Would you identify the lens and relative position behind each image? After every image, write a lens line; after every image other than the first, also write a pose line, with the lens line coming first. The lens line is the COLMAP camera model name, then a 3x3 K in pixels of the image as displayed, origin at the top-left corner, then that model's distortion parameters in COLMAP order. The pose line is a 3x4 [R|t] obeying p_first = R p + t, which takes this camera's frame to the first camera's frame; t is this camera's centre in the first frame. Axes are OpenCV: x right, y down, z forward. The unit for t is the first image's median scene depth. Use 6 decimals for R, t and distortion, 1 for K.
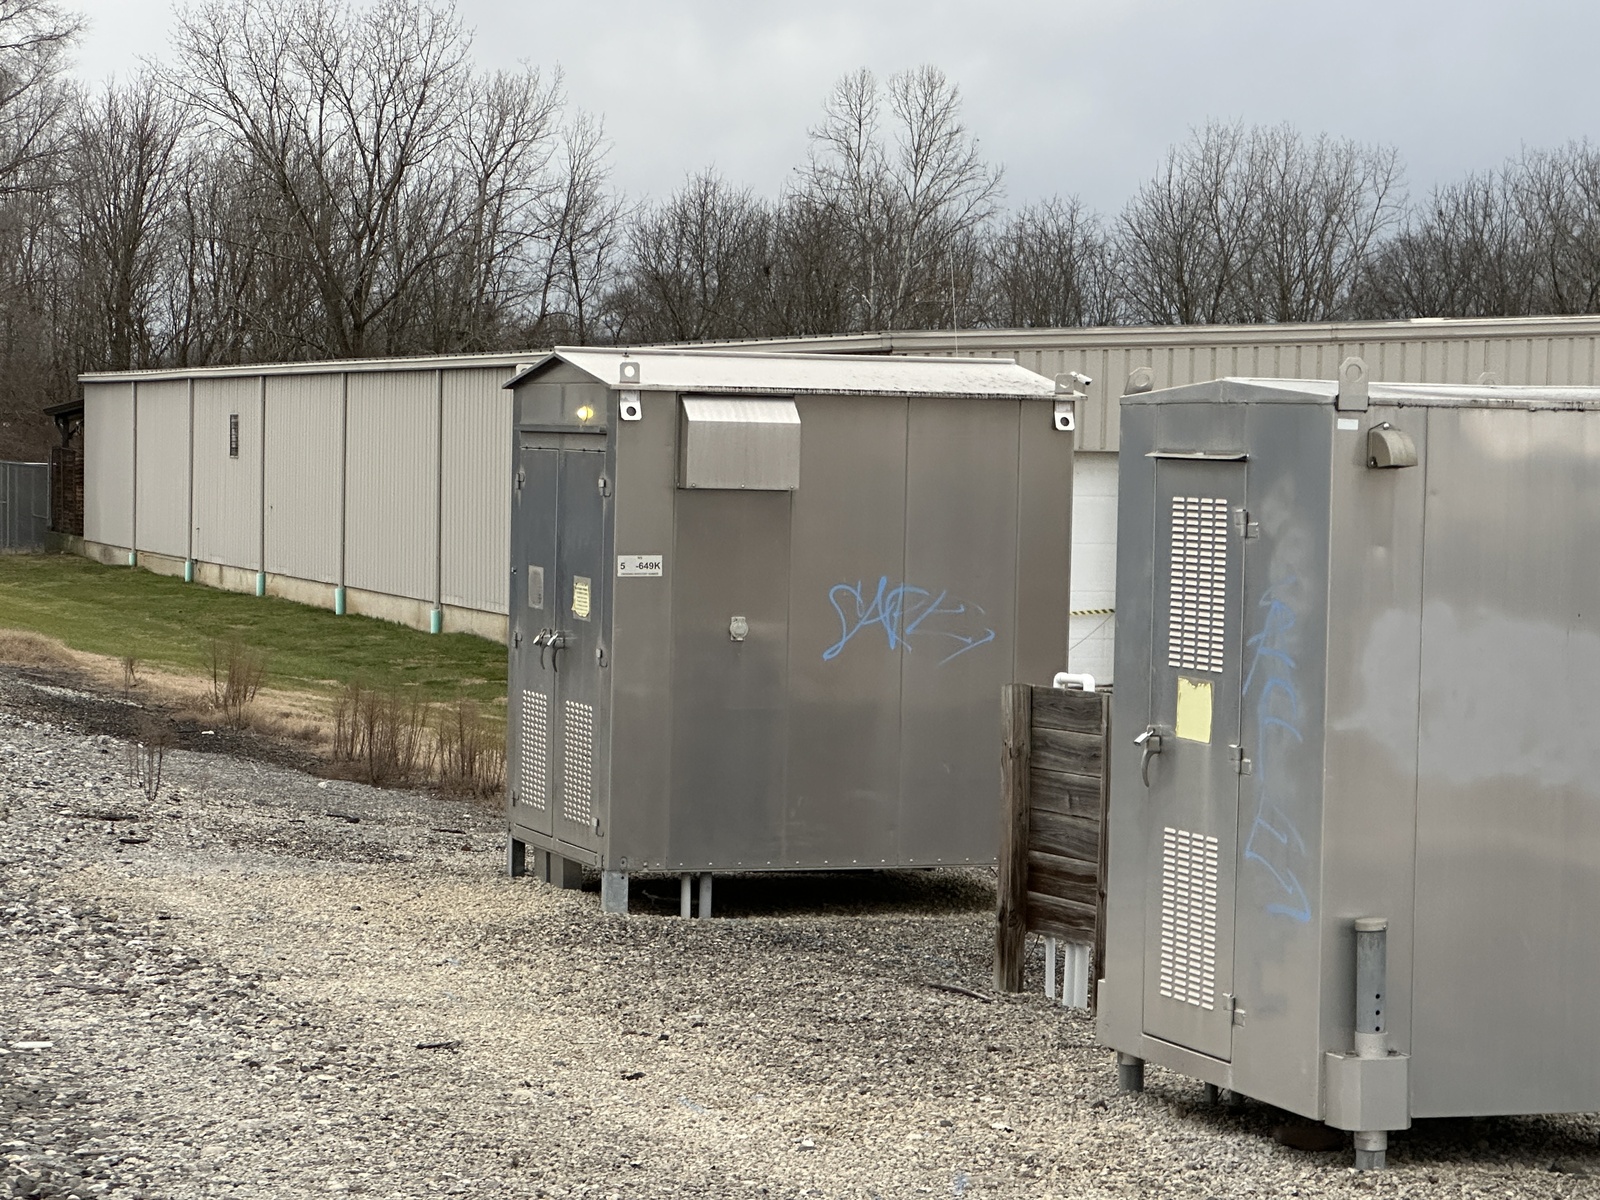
lens RADIAL K [[4086.8, 0, 921.2], [0, 4086.8, 600.4], [0, 0, 1]] dist [0.079195, 1.182955]
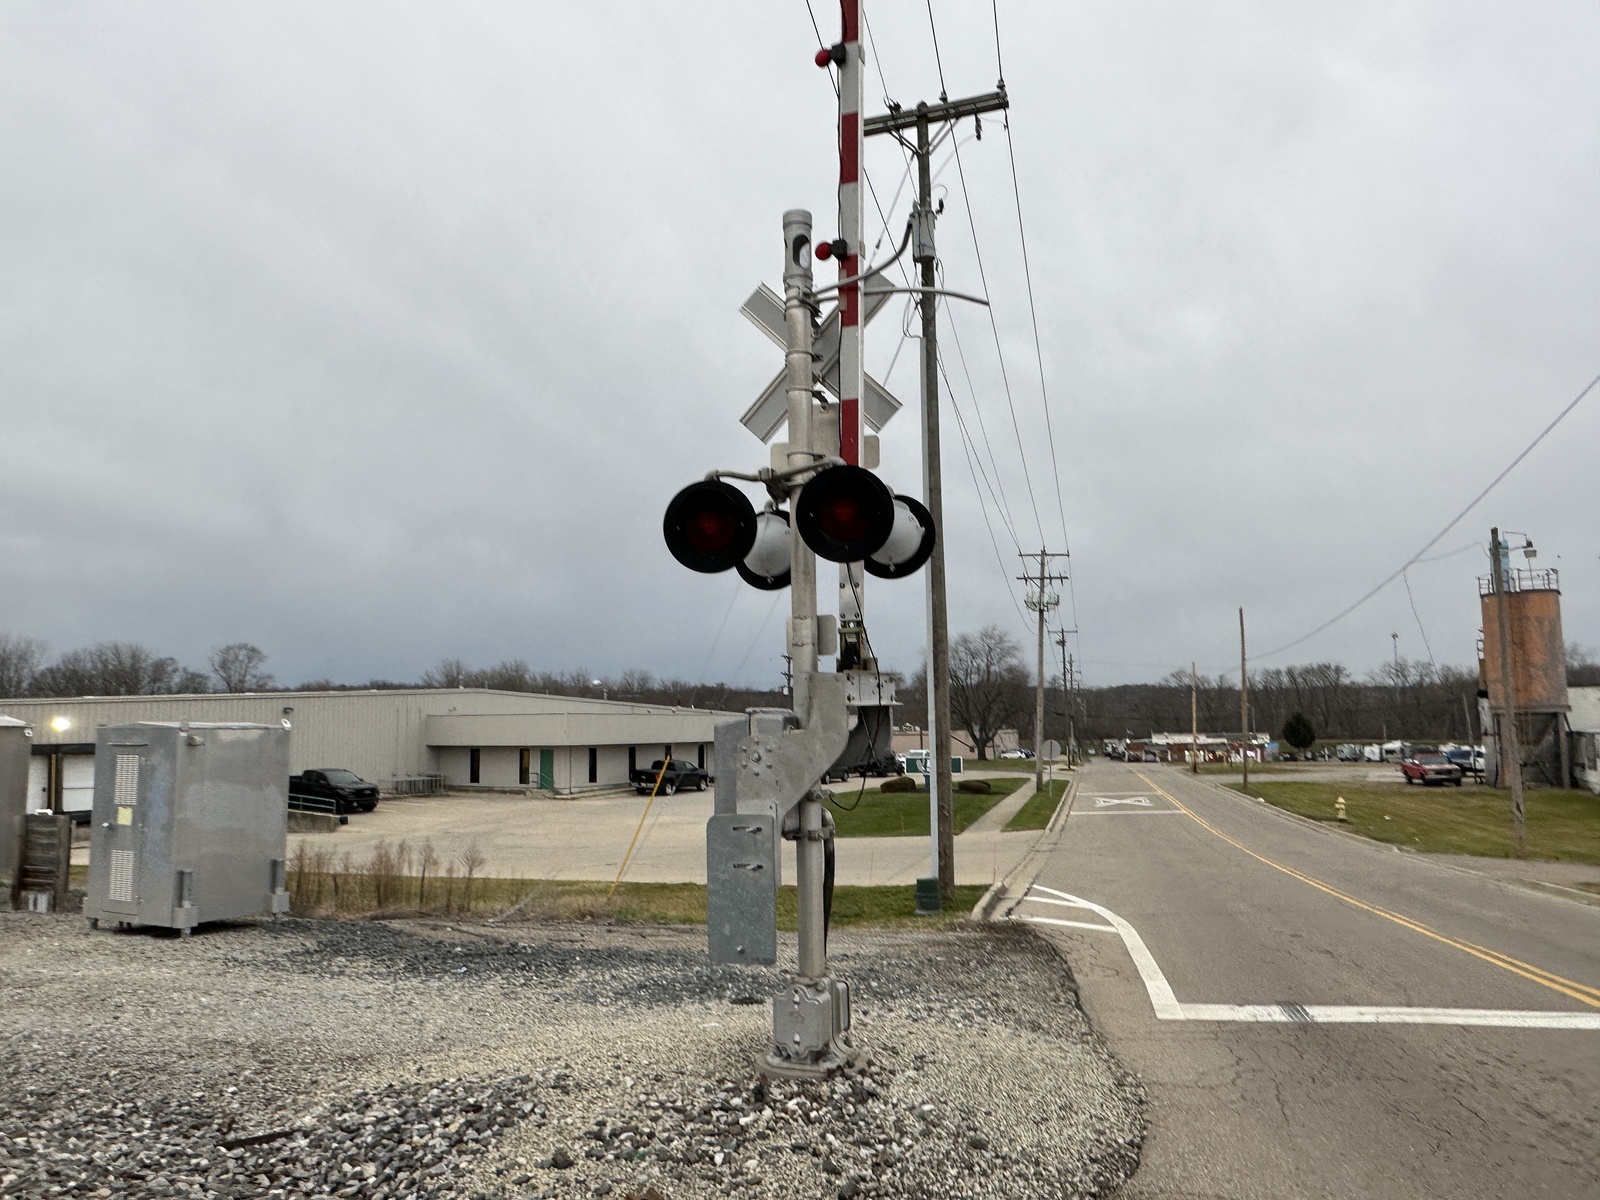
lens RADIAL K [[1117.0, 0, 787.5], [0, 1117.0, 604.2], [0, 0, 1]] dist [-0.008132, 0.000416]
pose [[0.756879, 0.046175, 0.651921, -0.106674], [0.049648, 0.990556, -0.127802, -0.002463], [-0.651666, 0.129097, 0.747439, -0.096393]]
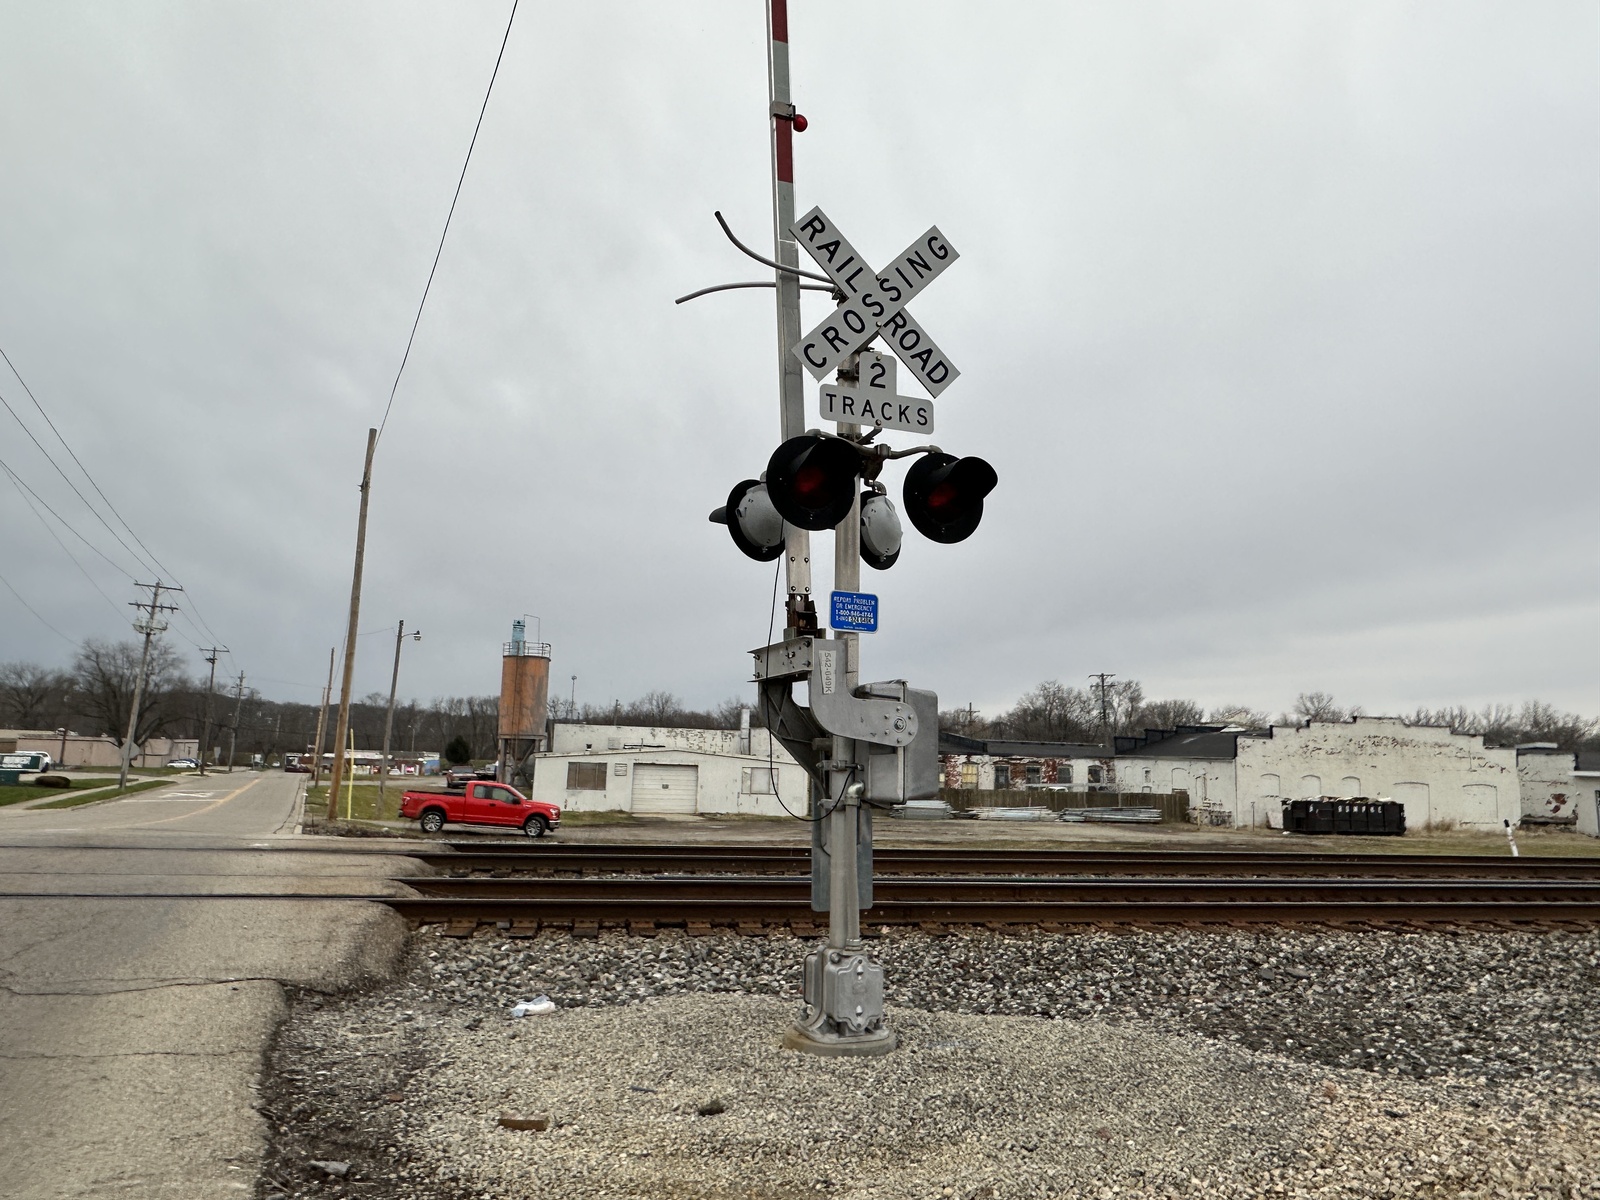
lens RADIAL K [[1042.9, 0, 800.0], [0, 1042.9, 600.0], [0, 0, 1]] dist [-0.000035, -0.000241]
pose [[0.162245, 0.133137, 0.977728, -0.594641], [0.010931, 0.990553, -0.136697, 0.038262], [-0.986690, 0.032866, 0.159256, -0.952312]]
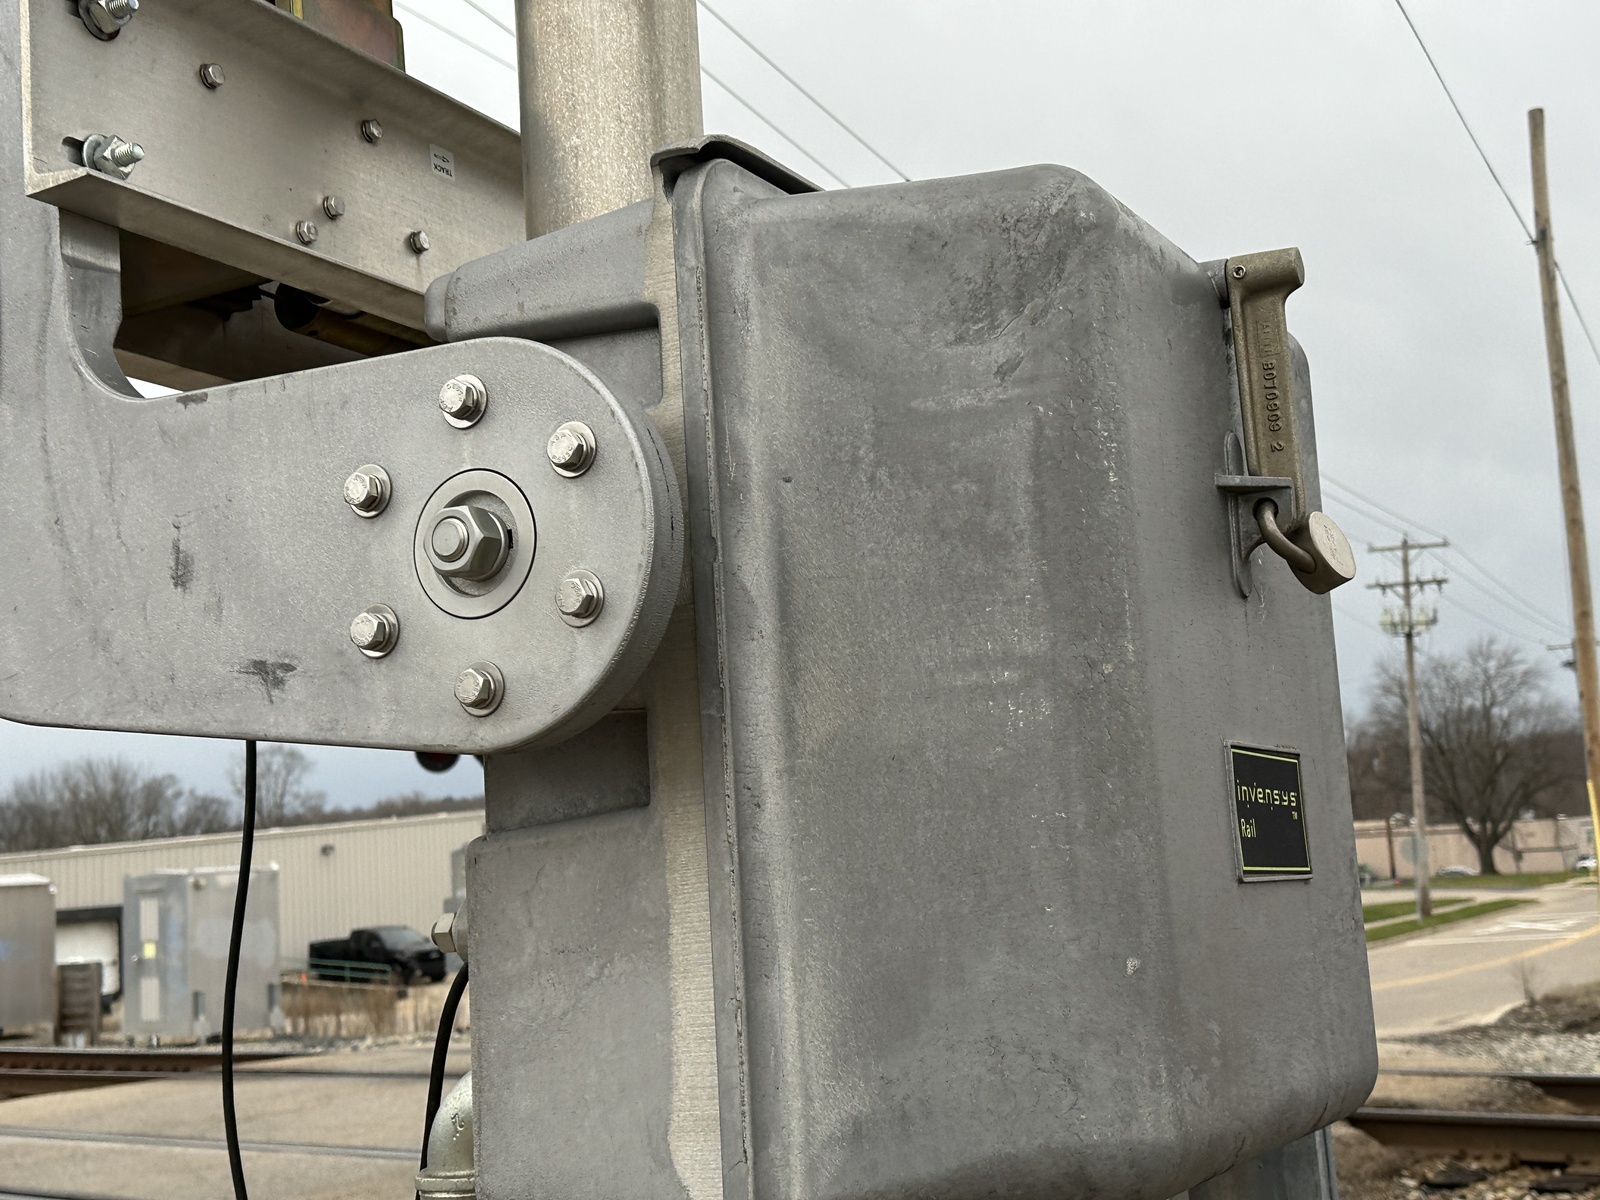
lens RADIAL K [[2057.6, 0, 800.0], [0, 2057.6, 600.0], [0, 0, 1]] dist [0.106700, -0.021361]
pose [[0.875826, -0.012497, 0.482464, -0.301073], [0.096247, 0.984107, -0.149229, 0.044935], [-0.472932, 0.177134, 0.863110, -0.994433]]
